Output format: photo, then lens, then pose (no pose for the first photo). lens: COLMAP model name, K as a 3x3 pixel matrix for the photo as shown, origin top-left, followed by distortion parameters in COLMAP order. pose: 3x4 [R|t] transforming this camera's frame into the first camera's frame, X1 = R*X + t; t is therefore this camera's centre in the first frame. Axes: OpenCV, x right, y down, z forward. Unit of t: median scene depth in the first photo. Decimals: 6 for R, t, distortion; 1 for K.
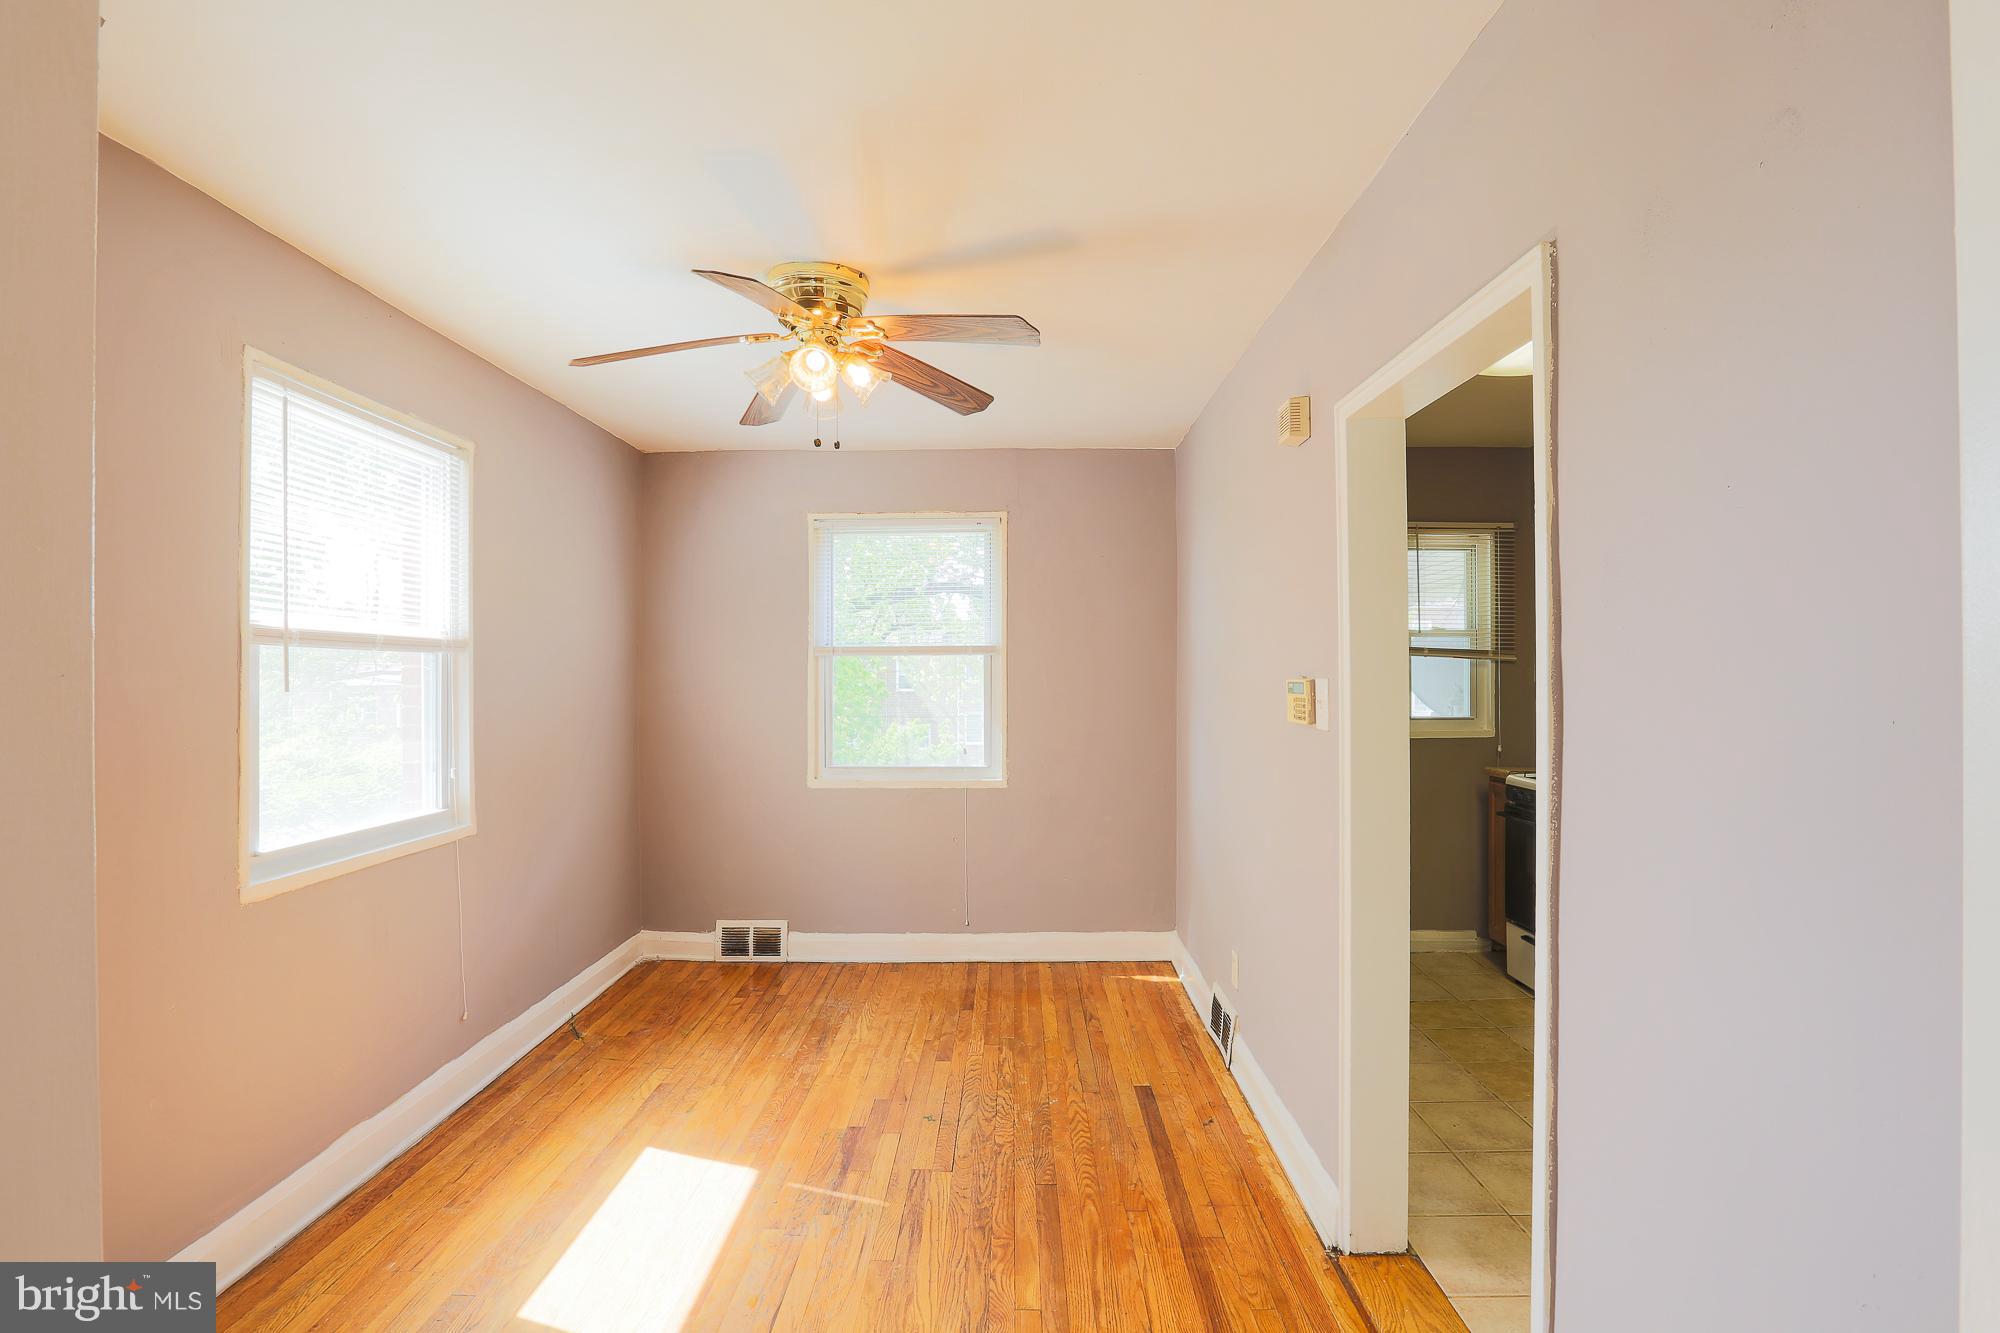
lens RADIAL K [[939.5, 0, 999.0], [0, 939.5, 677.2], [0, 0, 1]] dist [-0.049603, 0.014875]
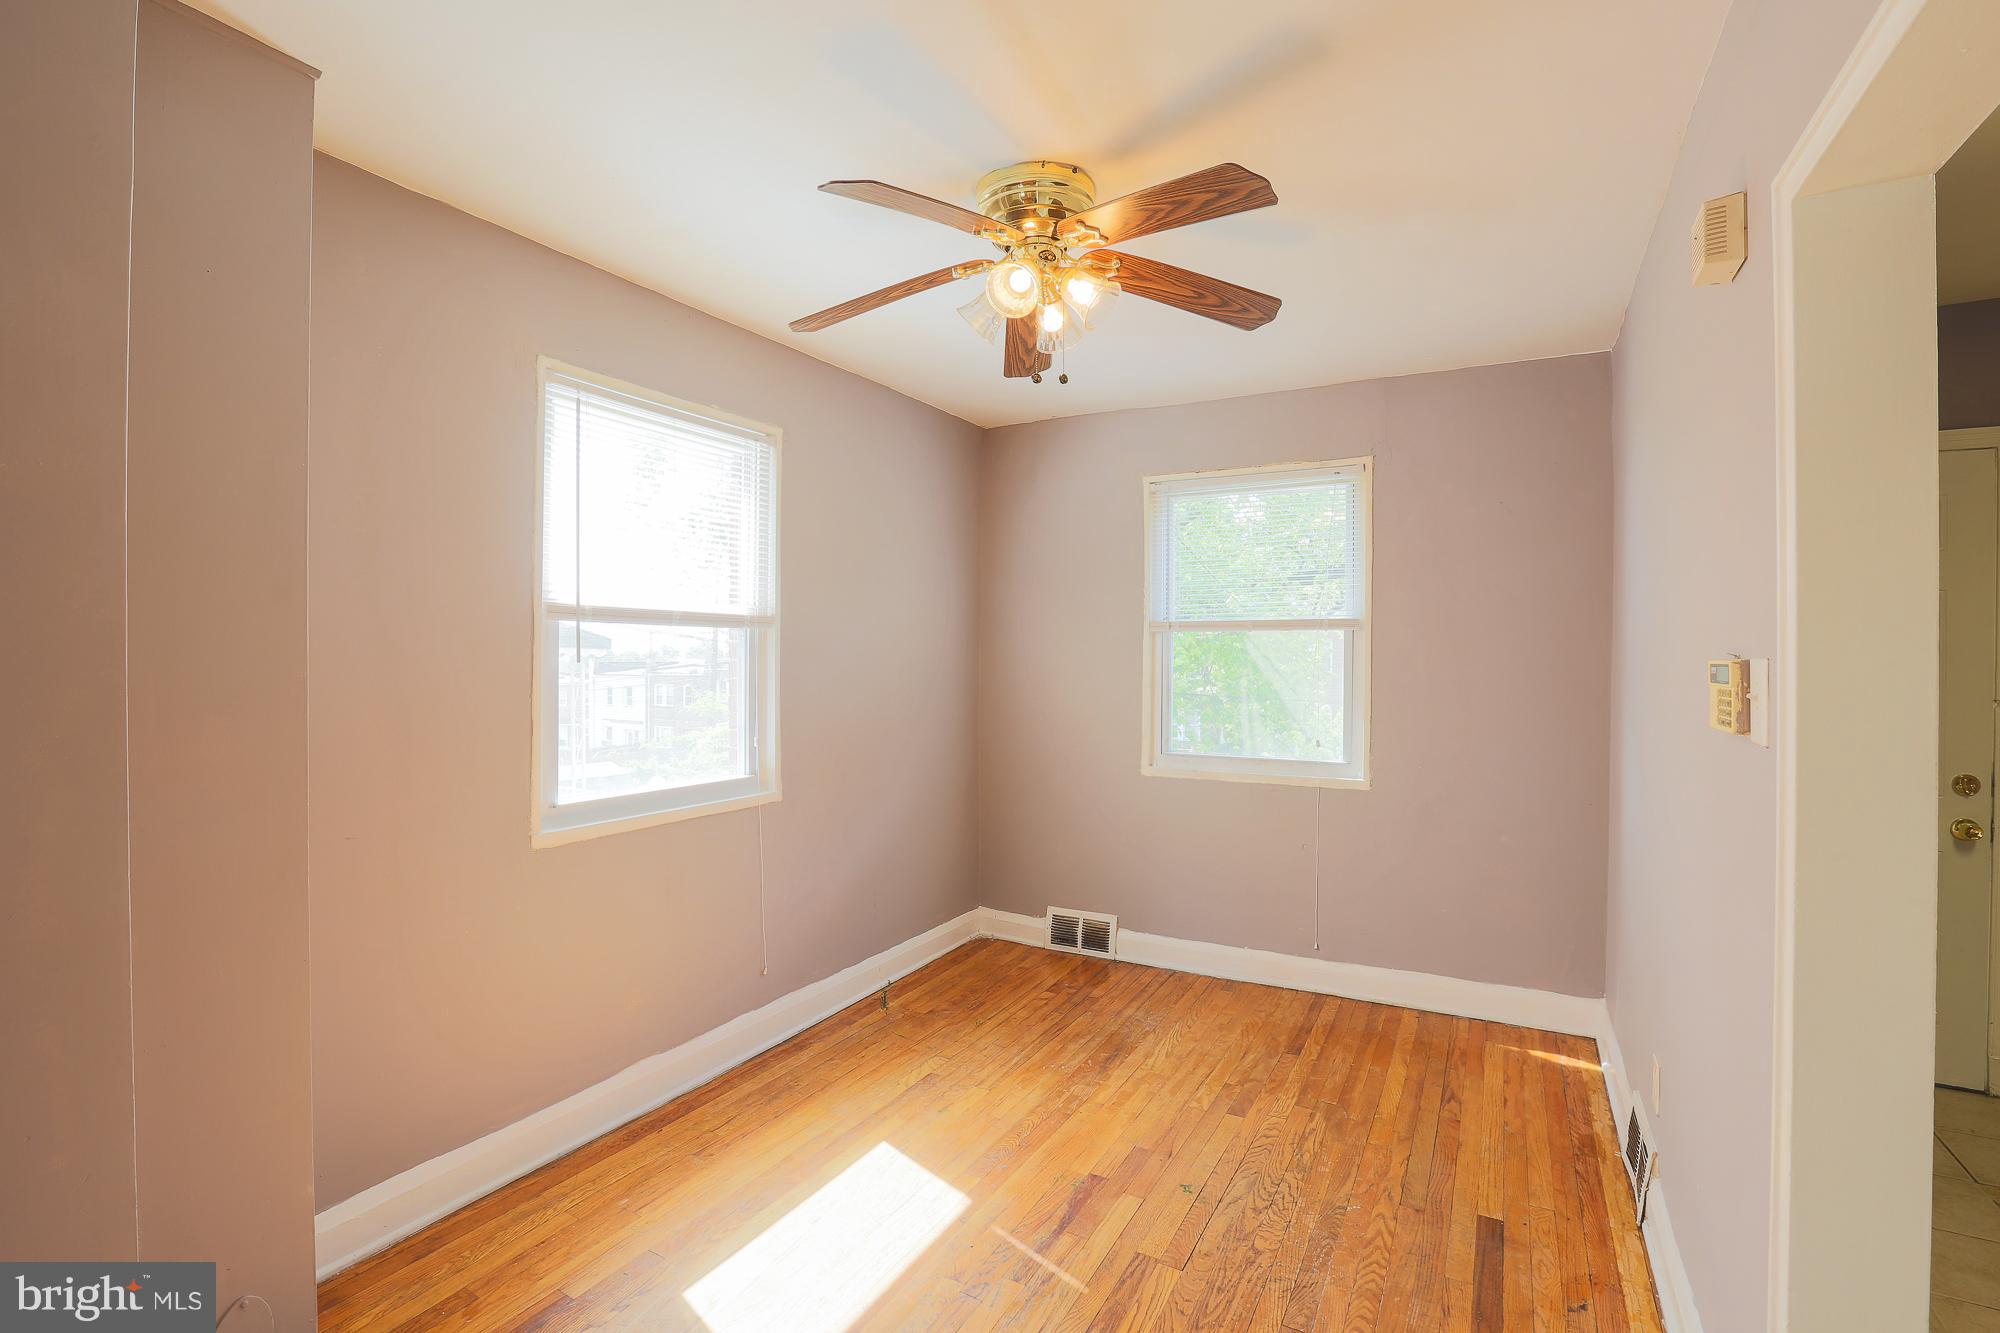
lens RADIAL K [[914.7, 0, 991.7], [0, 914.7, 661.7], [0, 0, 1]] dist [-0.054210, 0.017438]
pose [[0.875795, 0.010554, -0.482568, 0.146439], [-0.008759, 0.999944, 0.005973, 0.003427], [0.482604, -0.001004, 0.875838, 0.208771]]
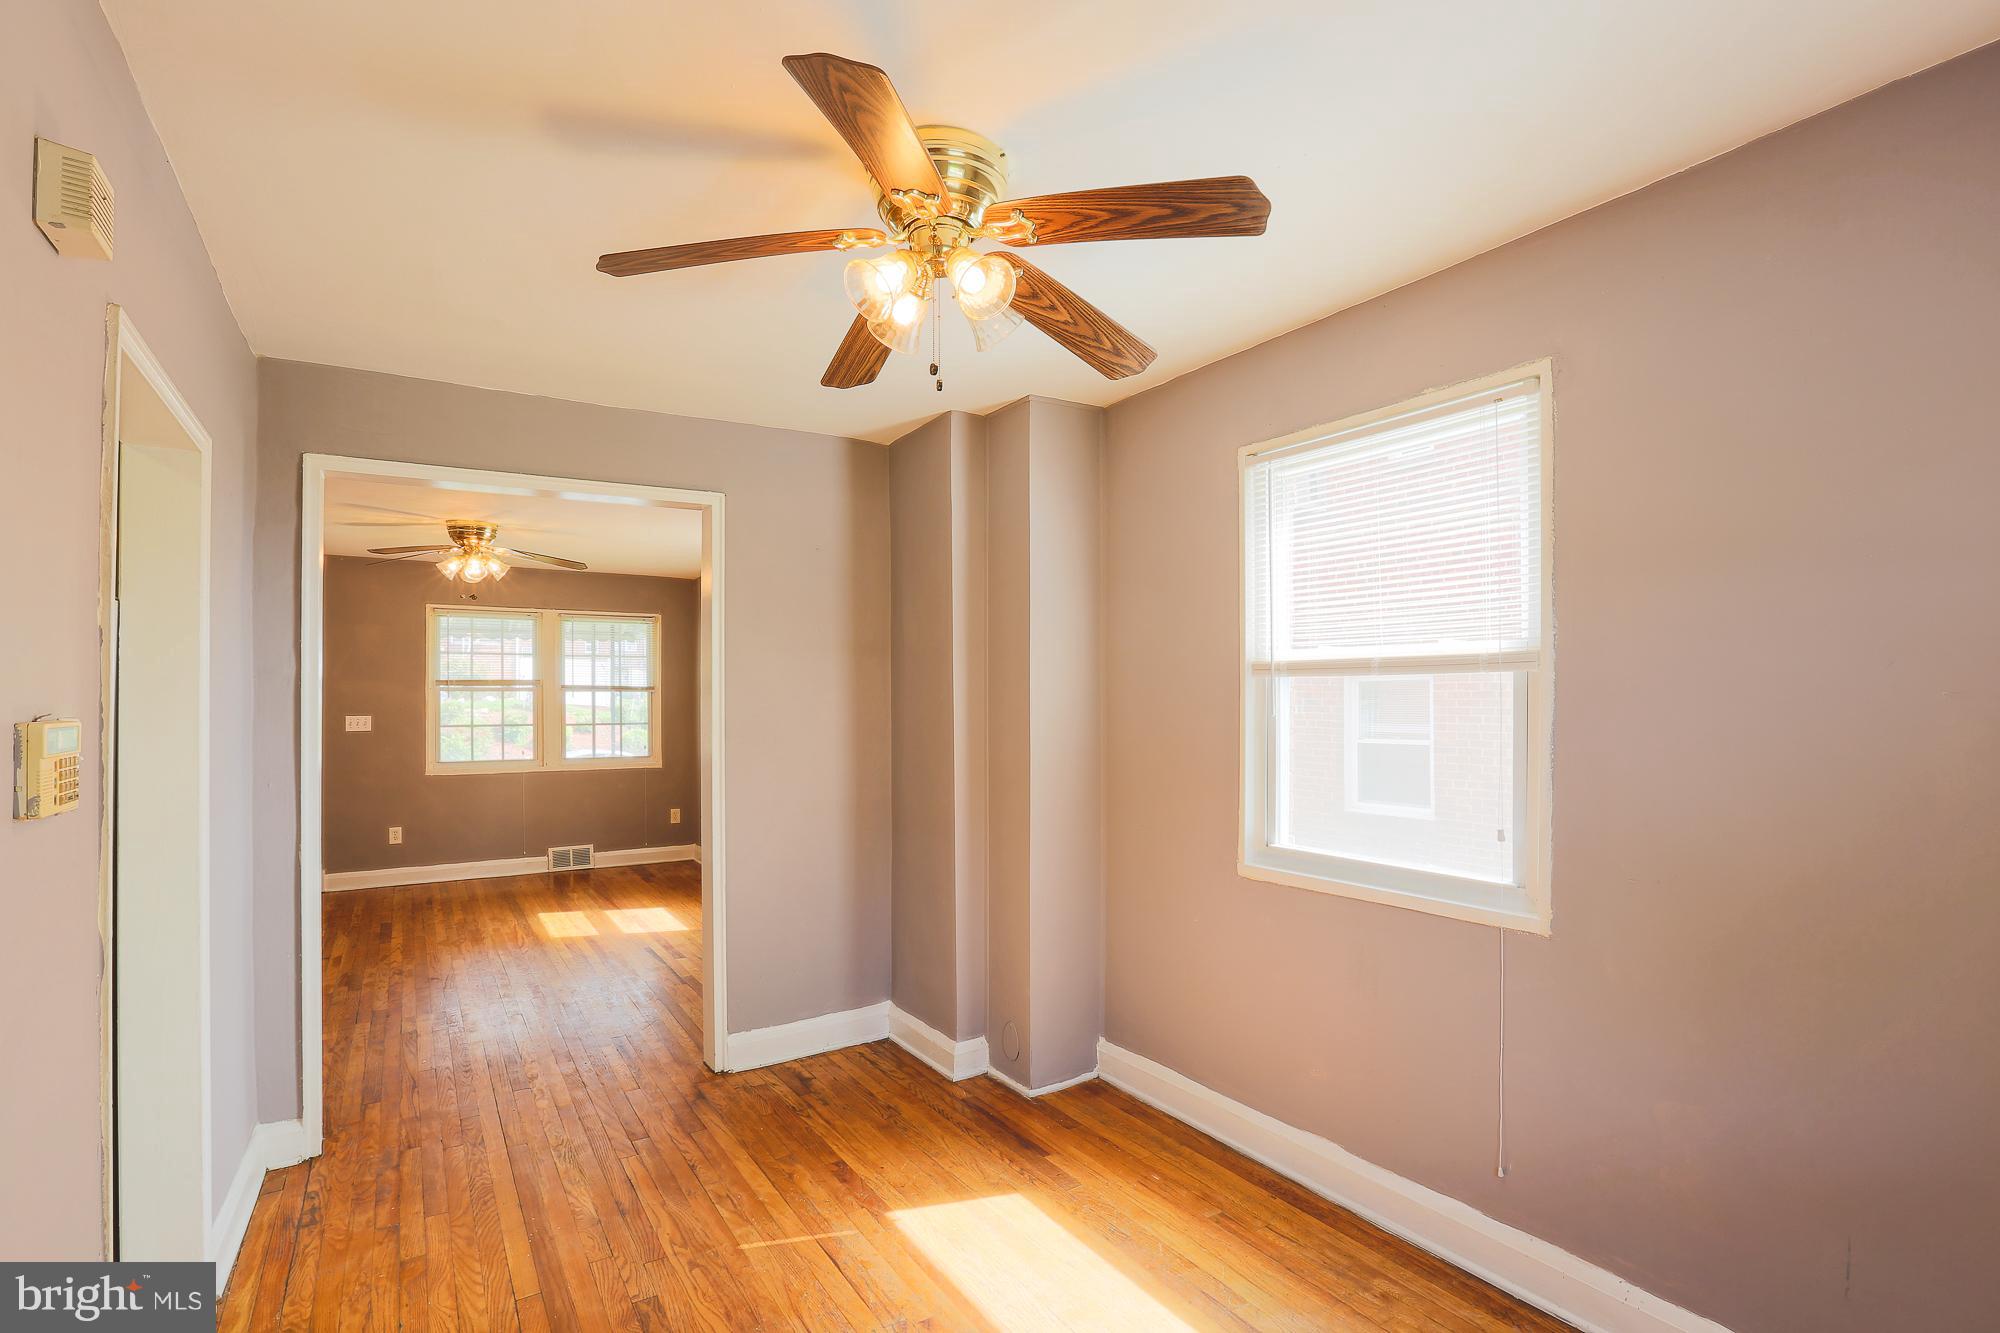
lens RADIAL K [[949.8, 0, 1017.5], [0, 949.8, 711.7], [0, 0, 1]] dist [-0.019806, 0.001296]
pose [[-0.827395, 0.010741, -0.561518, 0.145337], [0.001371, 0.999853, 0.017106, -0.007639], [0.561619, 0.013384, -0.827288, 1.376639]]
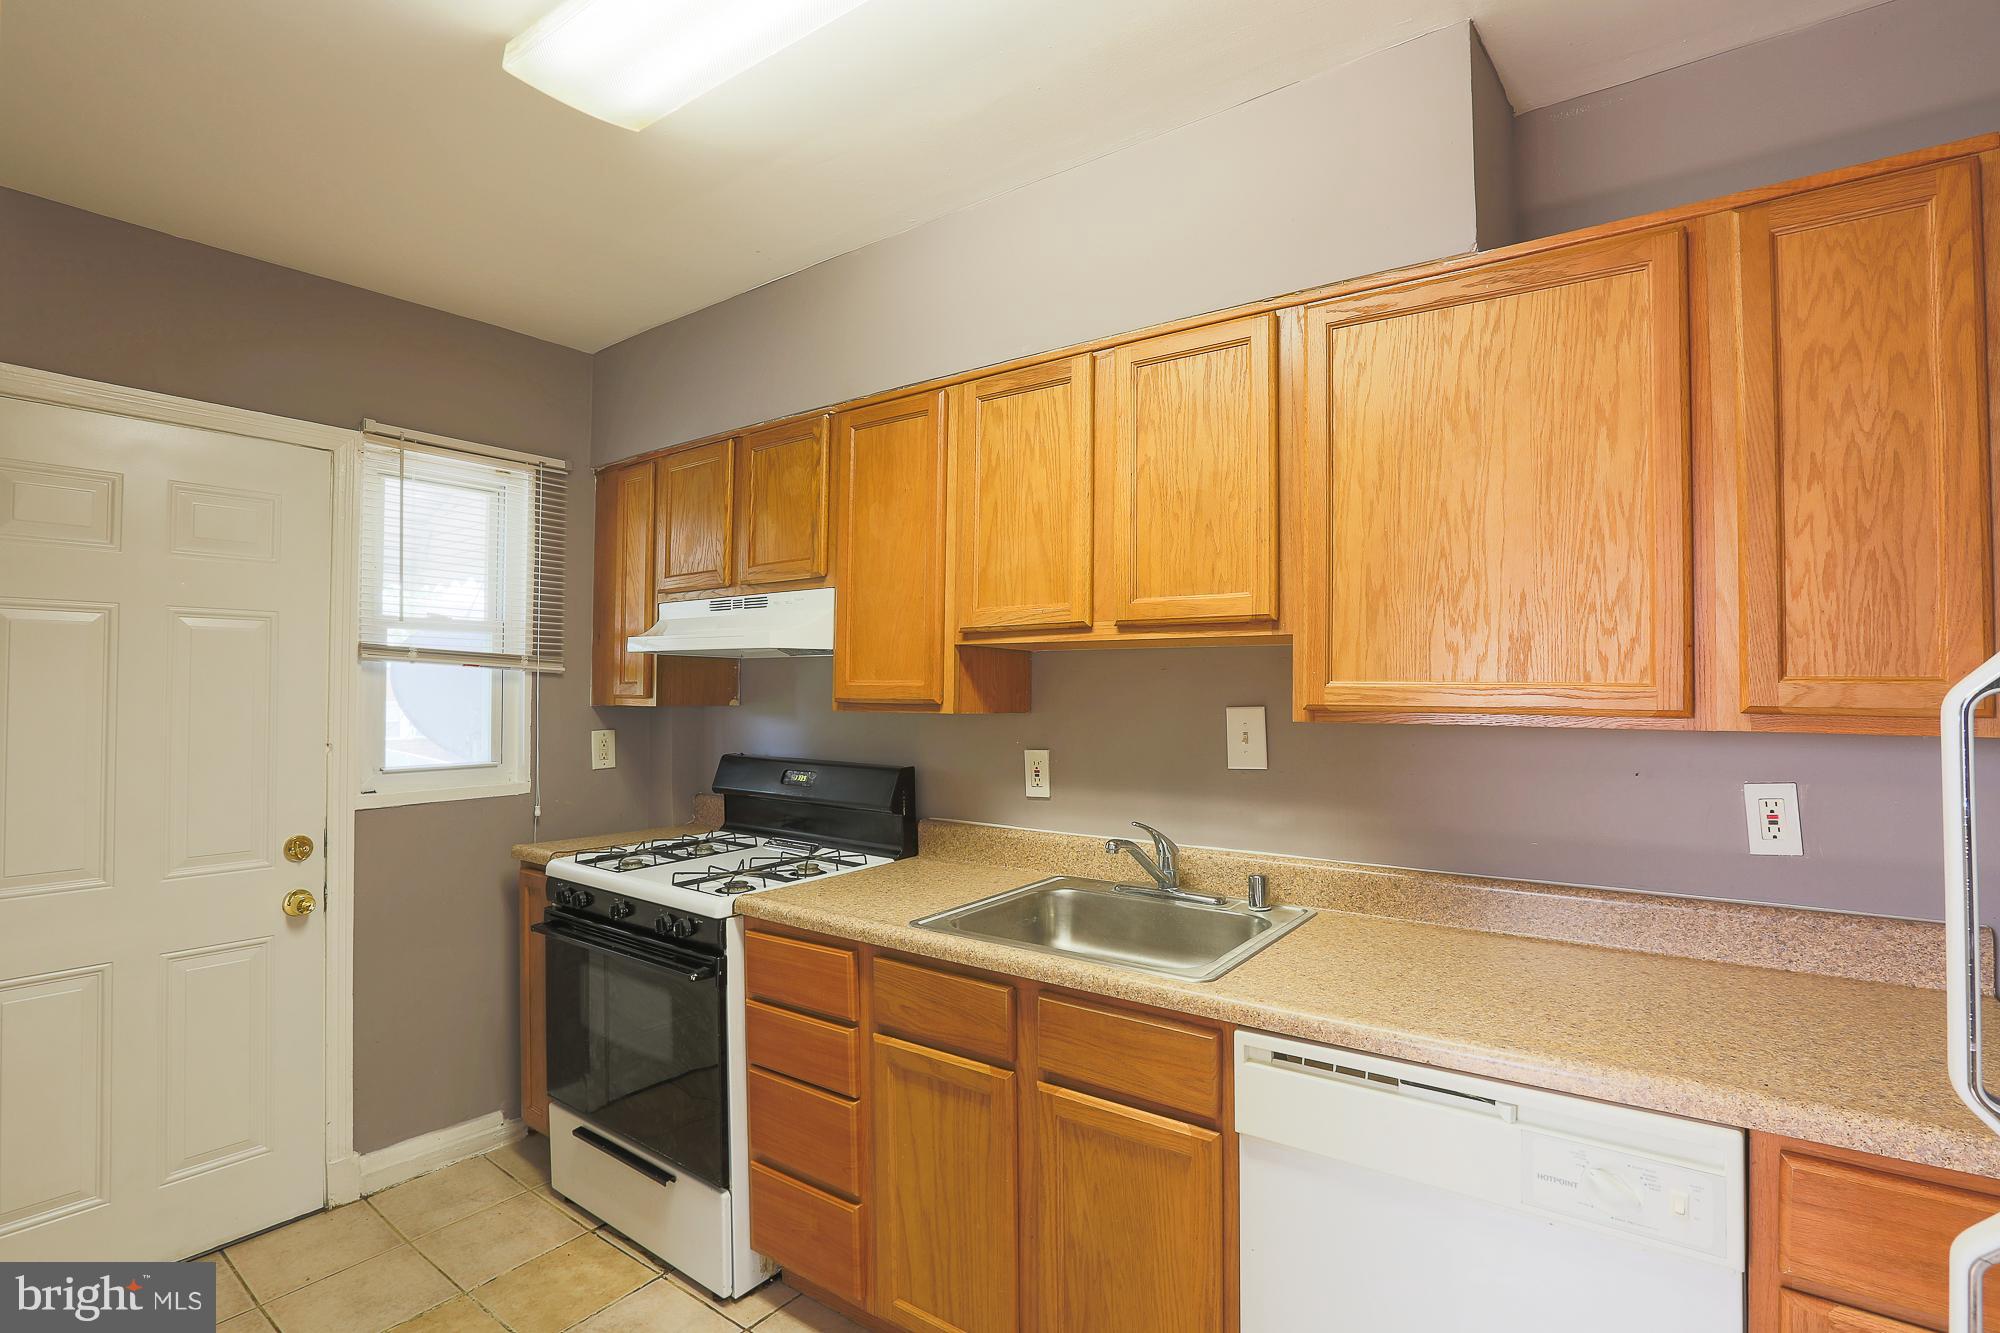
lens RADIAL K [[939.5, 0, 1011.0], [0, 939.5, 670.3], [0, 0, 1]] dist [-0.049603, 0.014875]
pose [[0.581767, 0.020708, 0.813092, 0.300951], [0.001479, 0.999647, -0.026518, -0.002614], [-0.813354, 0.016630, 0.581531, 0.524200]]
